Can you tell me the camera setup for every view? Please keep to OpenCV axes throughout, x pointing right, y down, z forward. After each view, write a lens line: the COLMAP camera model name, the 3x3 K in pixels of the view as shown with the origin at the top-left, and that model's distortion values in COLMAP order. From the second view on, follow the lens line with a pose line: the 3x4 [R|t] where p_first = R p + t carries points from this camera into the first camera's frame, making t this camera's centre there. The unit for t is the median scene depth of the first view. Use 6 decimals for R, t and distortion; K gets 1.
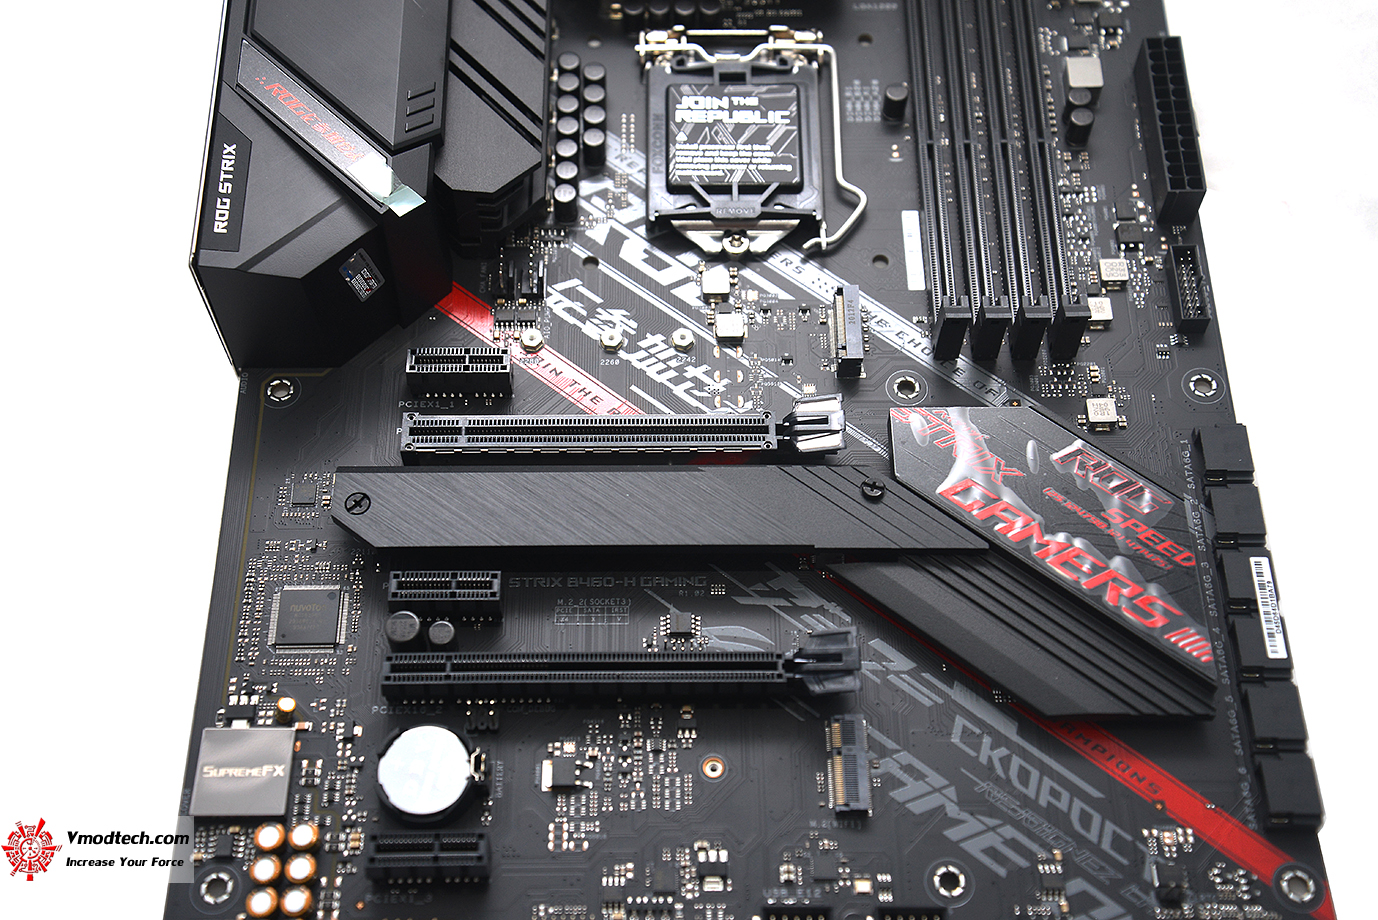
lens RADIAL K [[1890.3, 0, 668.8], [0, 1890.3, 459.6], [0, 0, 1]] dist [0.189741, 0.000000]
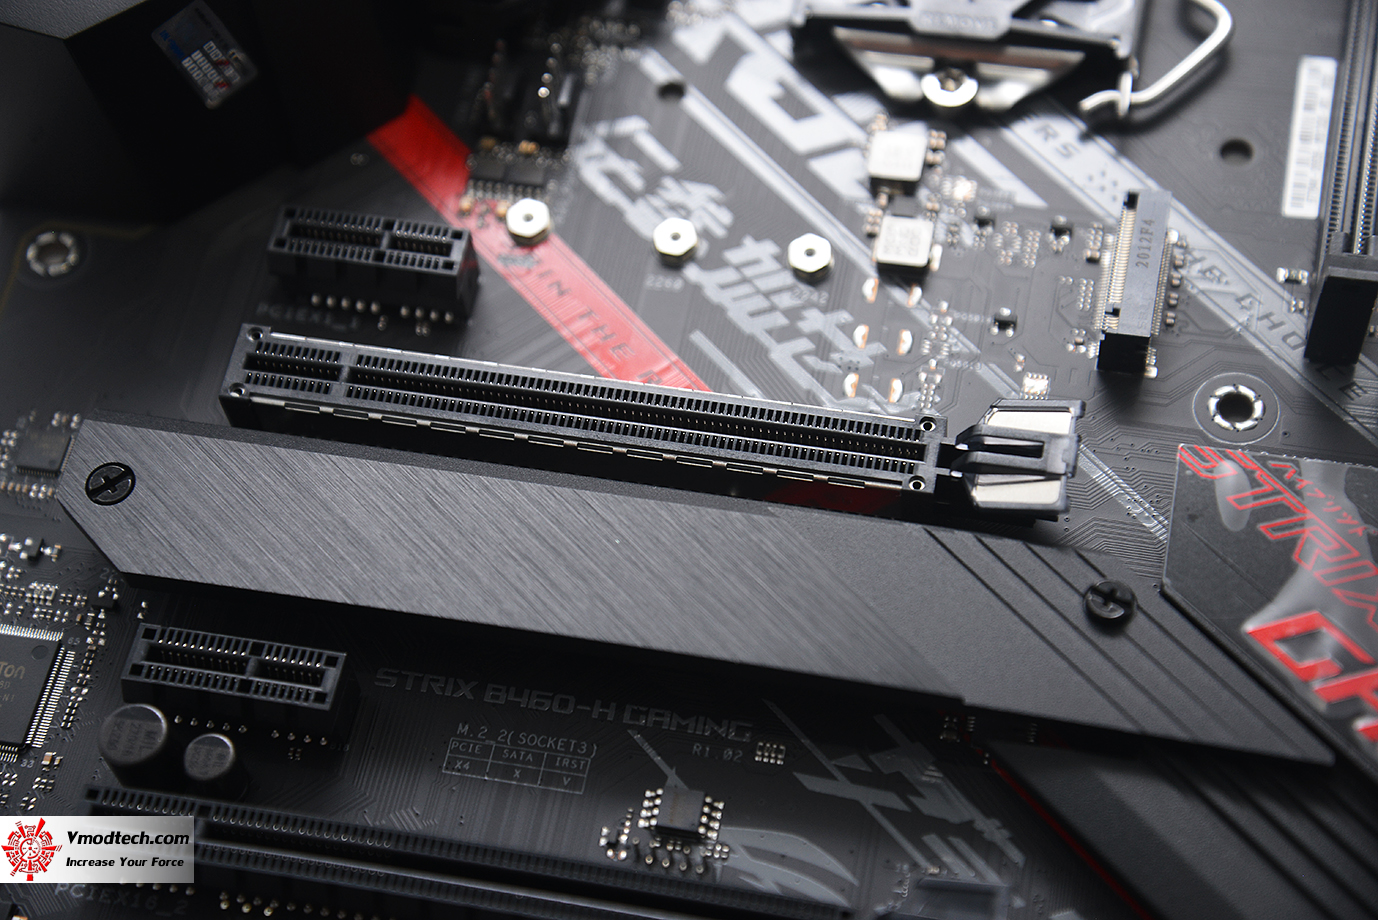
lens RADIAL K [[2712.2, 0, 664.2], [0, 2712.2, 448.0], [0, 0, 1]] dist [0.364837, 0.000000]
pose [[0.974889, 0.139005, -0.173981, 0.114574], [-0.138688, 0.990237, 0.014036, -0.018206], [0.174233, 0.010445, 0.984649, 0.283972]]
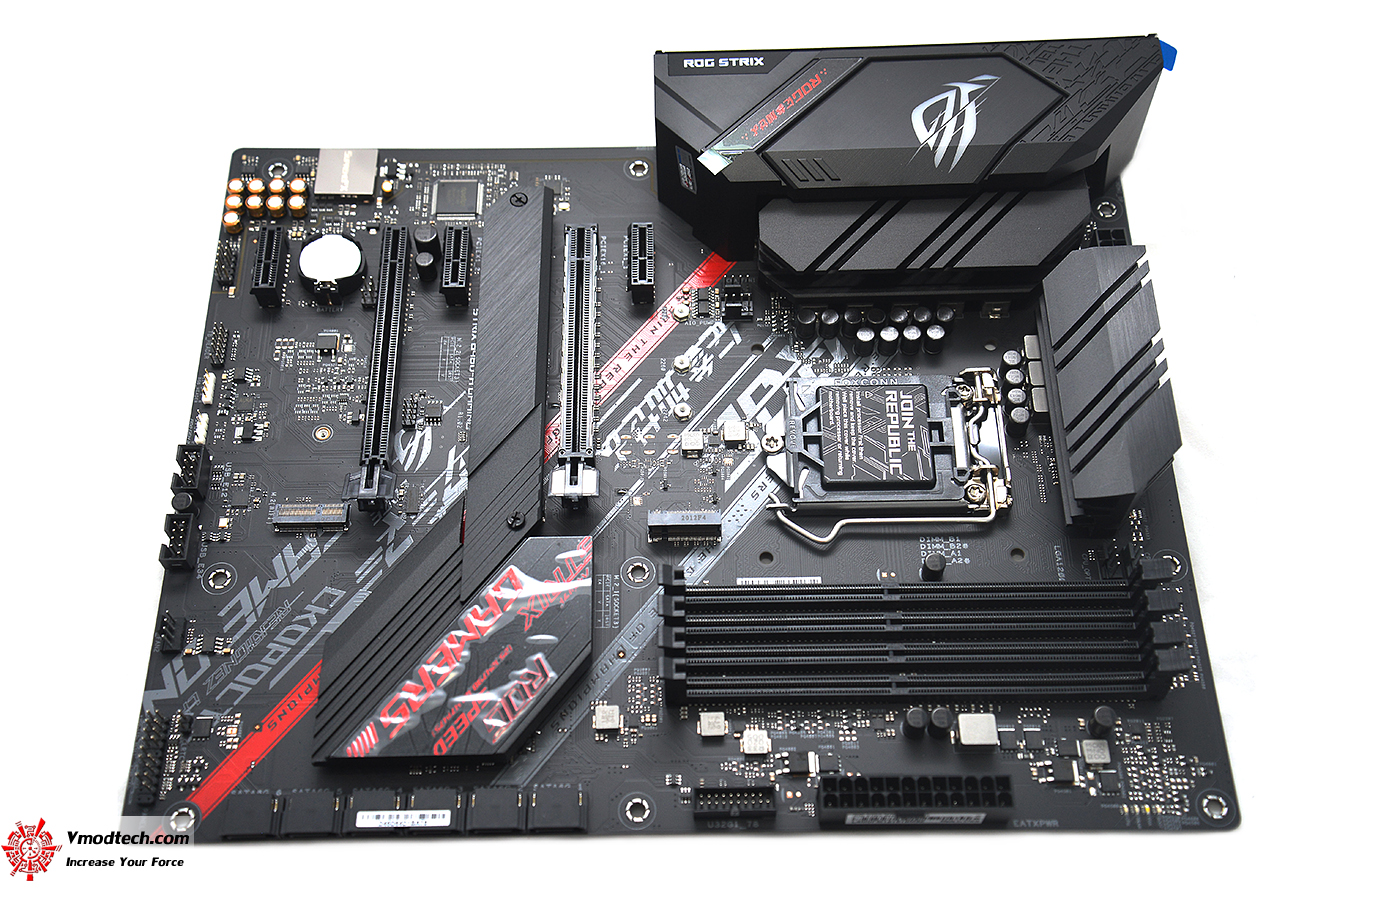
lens RADIAL K [[1562.7, 0, 673.1], [0, 1562.7, 460.4], [0, 0, 1]] dist [0.097167, 0.000000]
pose [[0.001724, 0.870298, -0.492522, 0.596349], [-0.855887, 0.255998, 0.449358, -0.562674], [0.517160, 0.420769, 0.745318, 0.257662]]
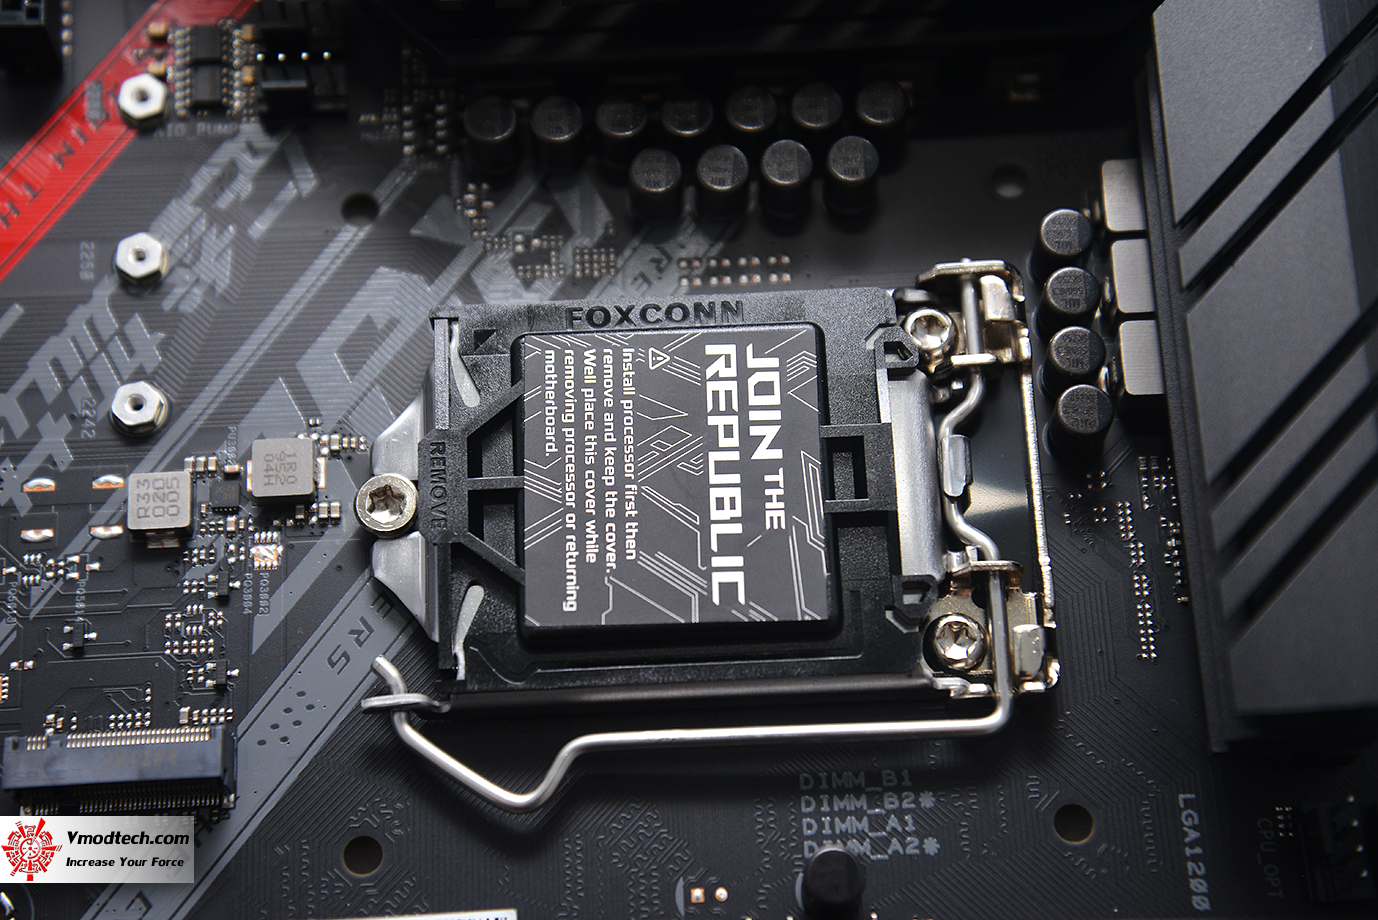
lens RADIAL K [[2712.2, 0, 663.4], [0, 2712.2, 435.8], [0, 0, 1]] dist [0.364837, 0.000000]
pose [[0.037295, 0.936737, -0.348042, 0.263613], [-0.861610, 0.206567, 0.463637, -0.507244], [0.506199, 0.282585, 0.814805, 0.589201]]
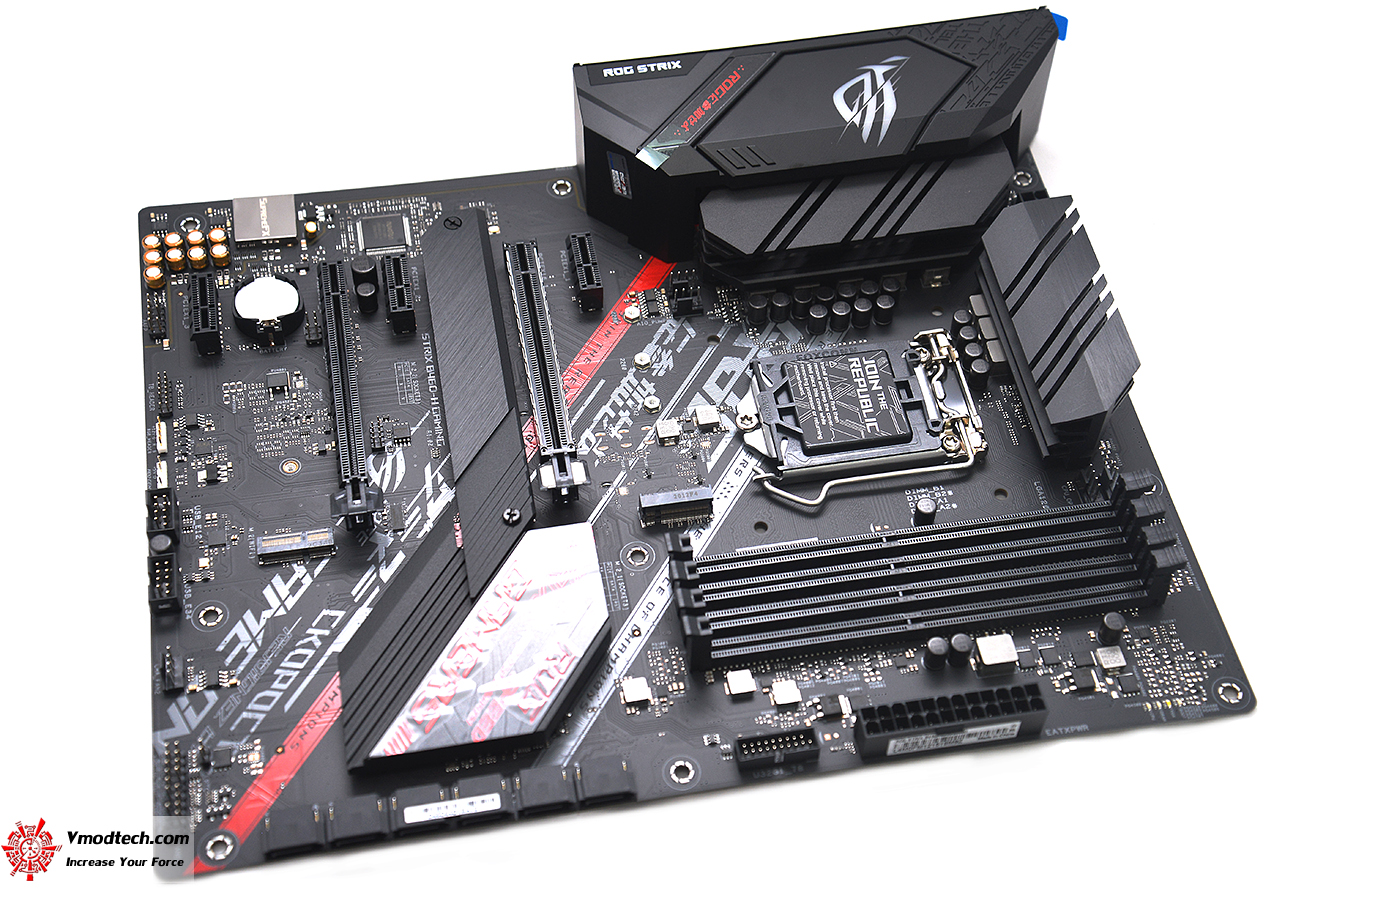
lens RADIAL K [[1890.3, 0, 666.1], [0, 1890.3, 465.3], [0, 0, 1]] dist [0.189741, 0.000000]
pose [[0.170727, 0.794264, -0.583093, 0.843821], [-0.860800, 0.408191, 0.303981, -0.476338], [0.479454, 0.450029, 0.753391, 0.082518]]
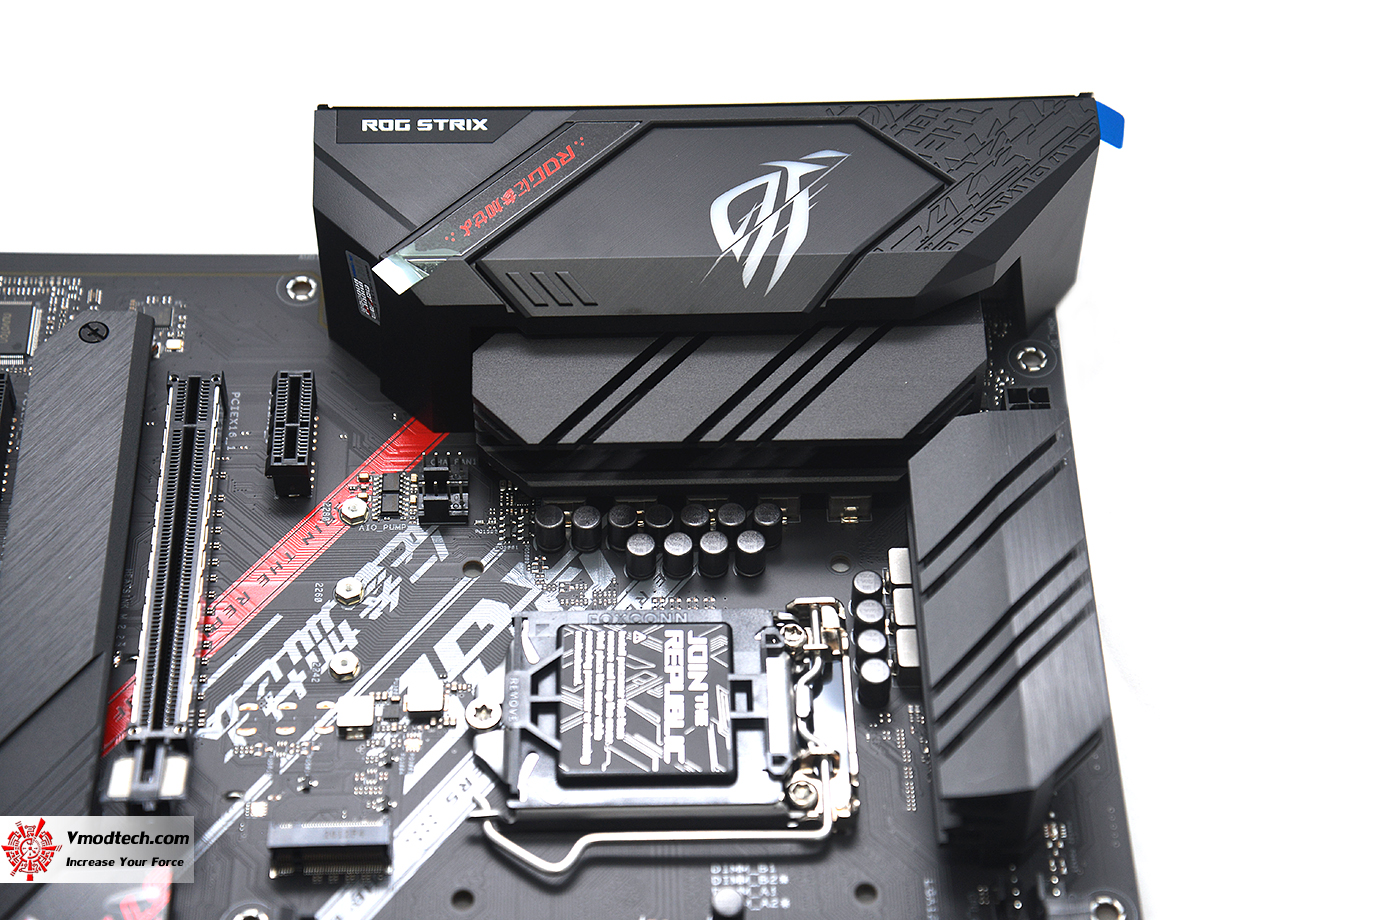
lens RADIAL K [[2842.9, 0, 676.7], [0, 2842.9, 454.5], [0, 0, 1]] dist [0.481168, 0.000000]
pose [[0.016961, 0.790124, -0.612713, 0.727122], [-0.870628, 0.312997, 0.379525, -0.719627], [0.491649, 0.527008, 0.693213, 0.217428]]
